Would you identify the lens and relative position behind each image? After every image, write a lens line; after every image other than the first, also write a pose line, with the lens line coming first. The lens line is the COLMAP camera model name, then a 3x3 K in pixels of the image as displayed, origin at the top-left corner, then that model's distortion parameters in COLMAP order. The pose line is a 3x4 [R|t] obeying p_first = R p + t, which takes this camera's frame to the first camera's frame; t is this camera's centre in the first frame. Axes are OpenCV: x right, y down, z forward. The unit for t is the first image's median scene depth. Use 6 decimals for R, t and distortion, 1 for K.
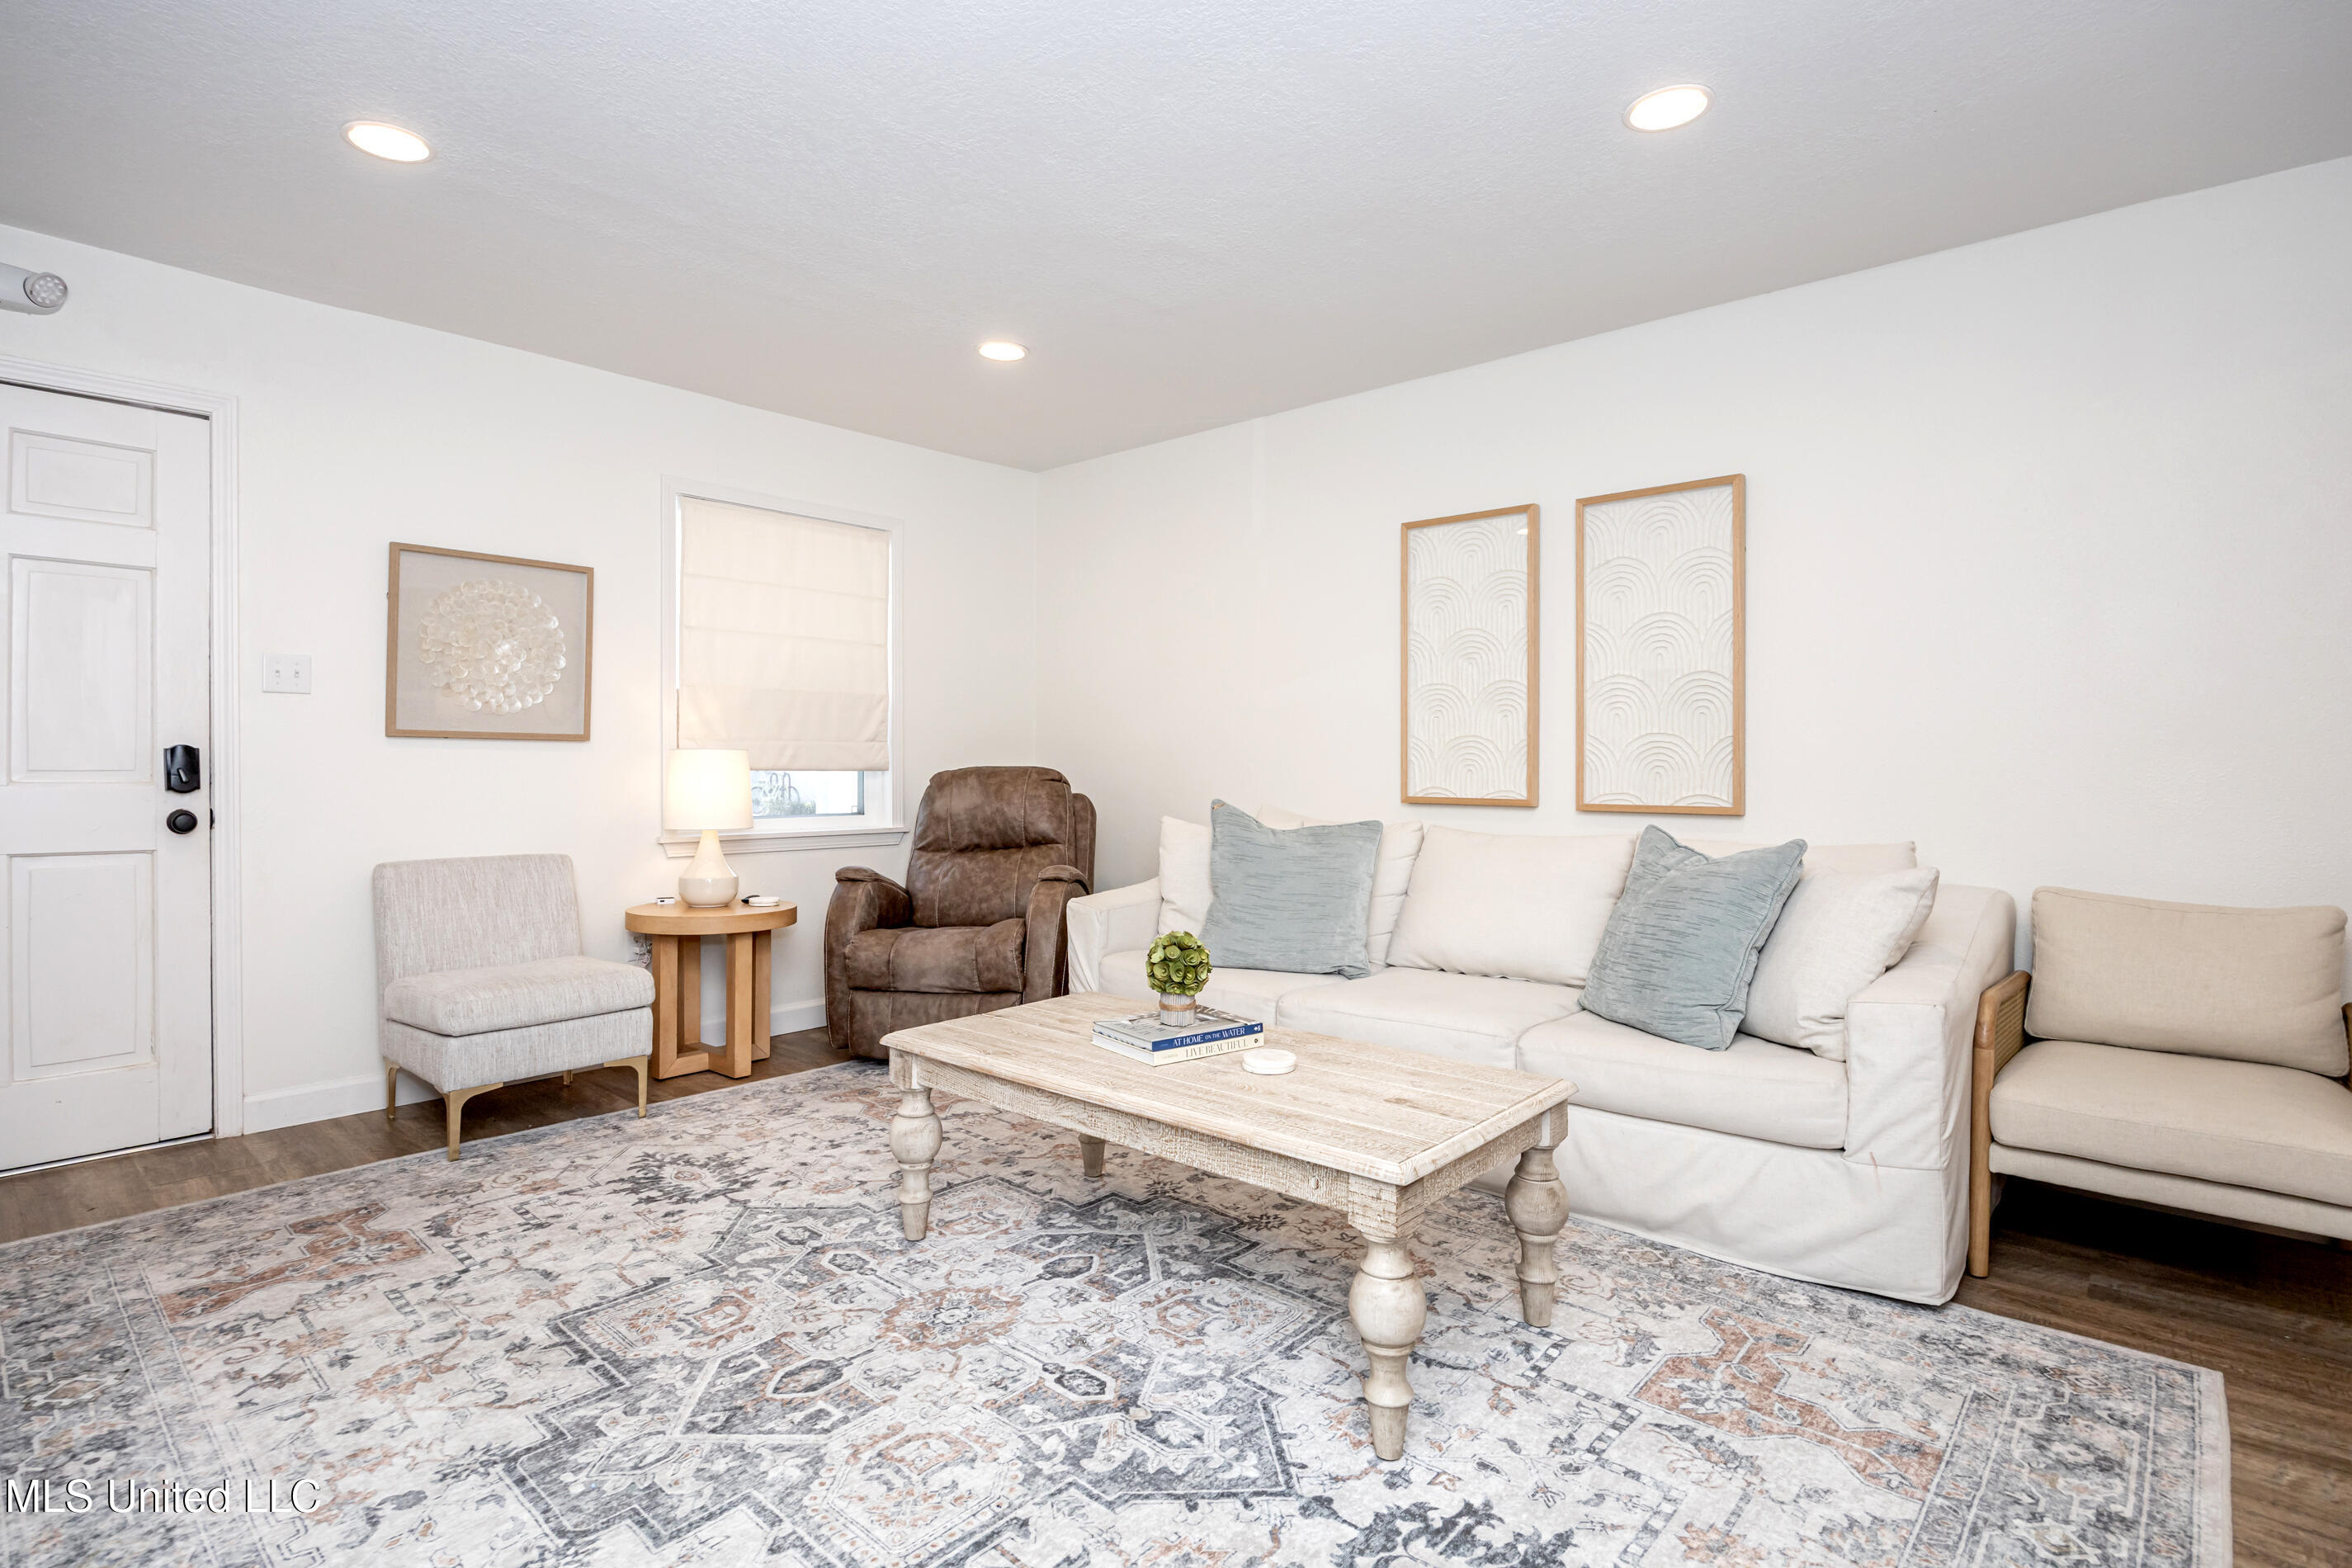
lens RADIAL K [[1154.0, 0, 1174.8], [0, 1154.0, 760.8], [0, 0, 1]] dist [-0.014074, -0.000057]
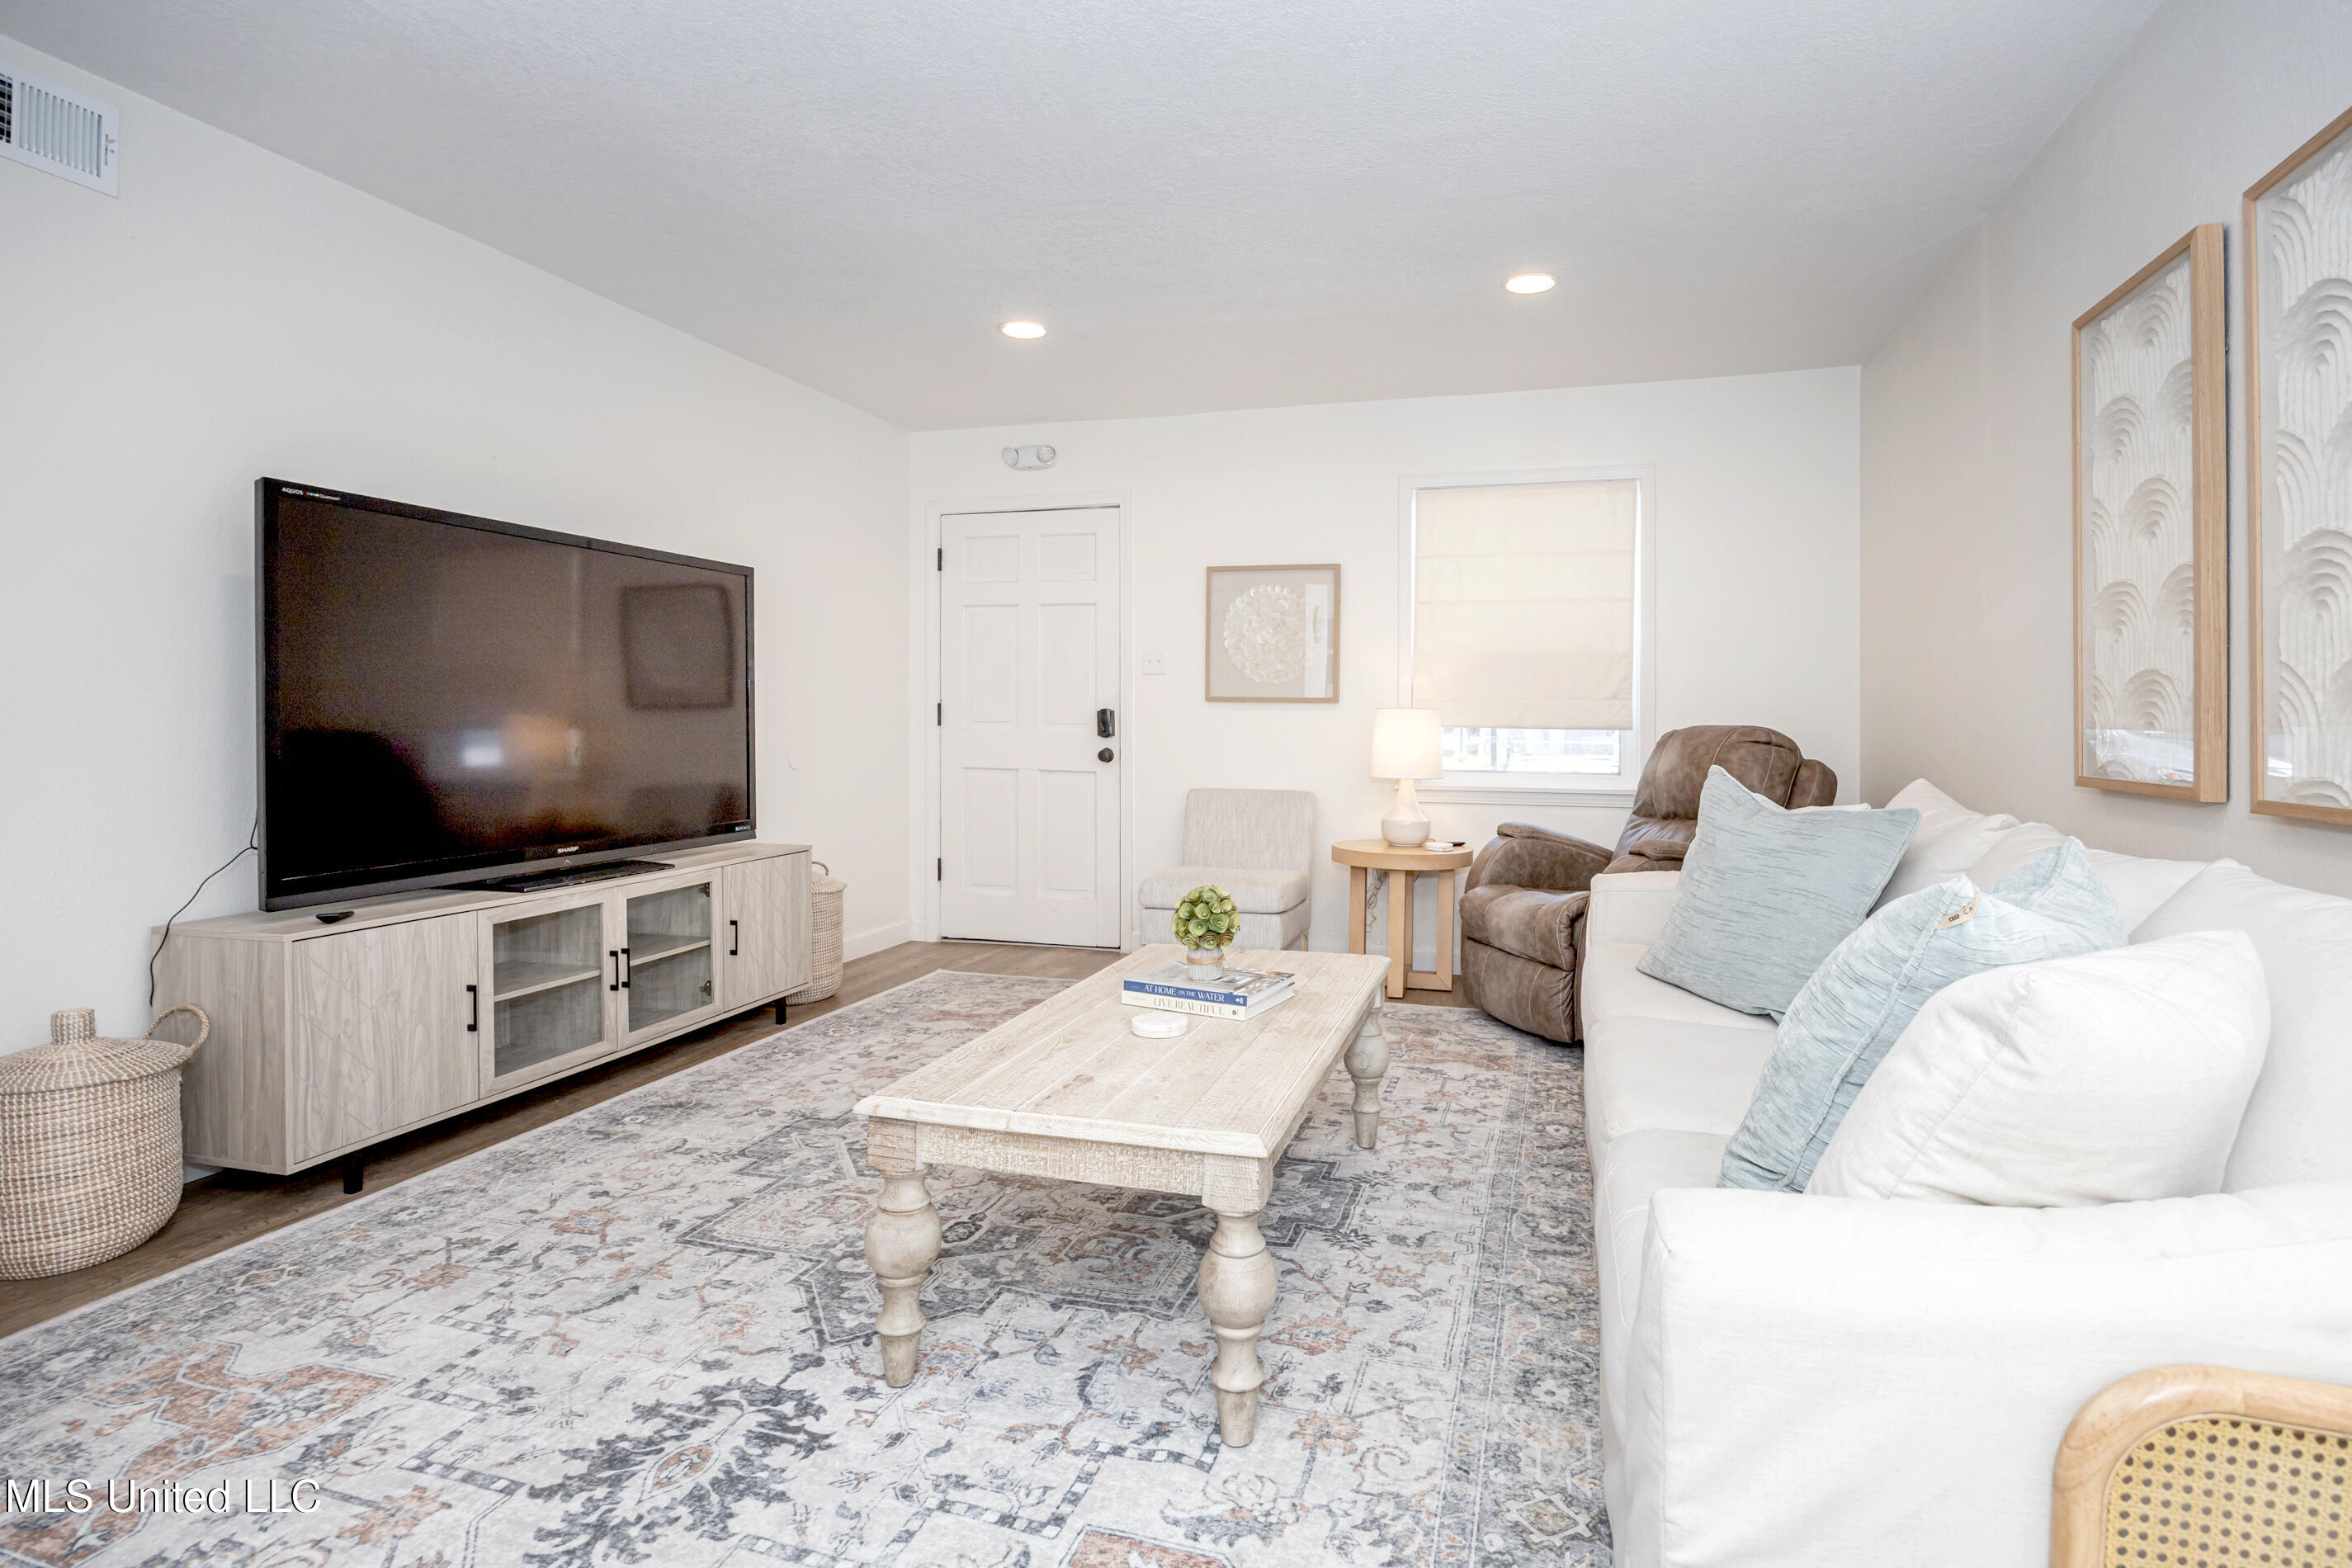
lens RADIAL K [[1127.2, 0, 1244.8], [0, 1127.2, 720.4], [0, 0, 1]] dist [-0.018081, 0.000120]
pose [[0.447179, -0.000763, -0.894444, 0.757677], [-0.003577, 0.999990, -0.002642, 0.007834], [0.894437, 0.004381, 0.447172, 0.511857]]
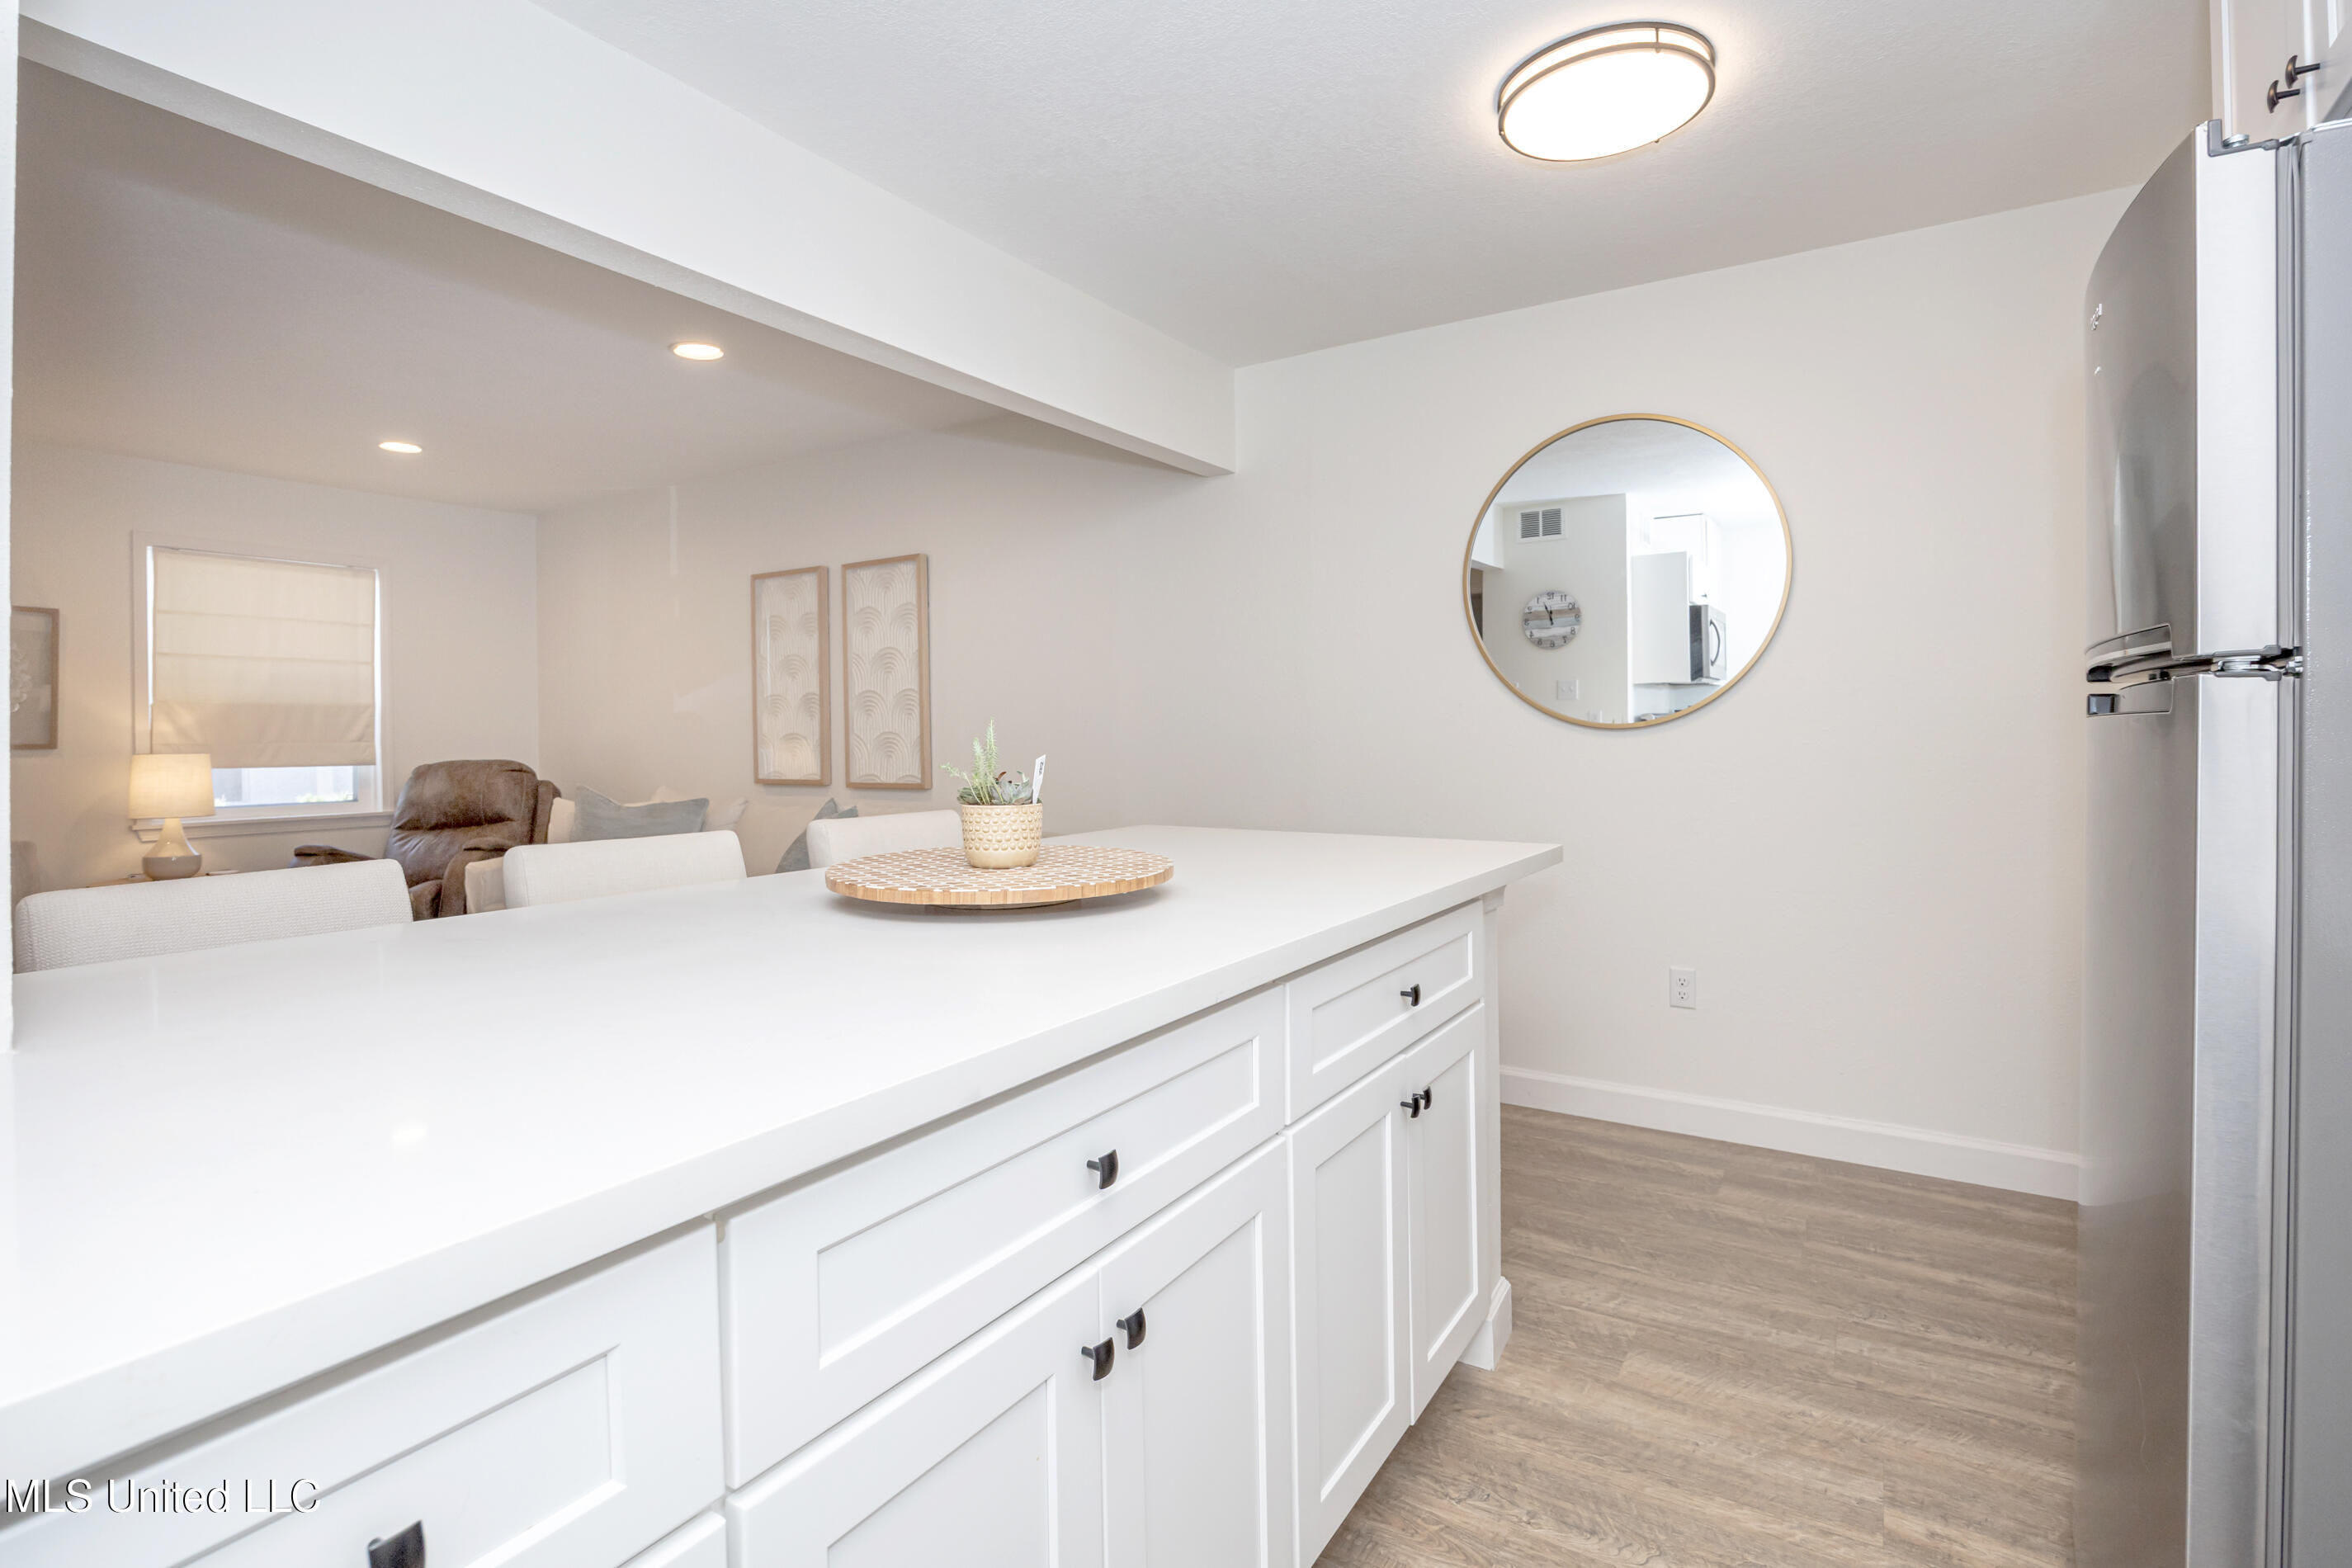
lens RADIAL K [[1139.6, 0, 1179.3], [0, 1139.6, 750.6], [0, 0, 1]] dist [-0.011270, 0.000044]
pose [[0.984103, -0.019120, 0.176566, 0.653219], [0.016084, 0.999697, 0.018609, -0.026521], [-0.176868, -0.015474, 0.984113, -0.575898]]
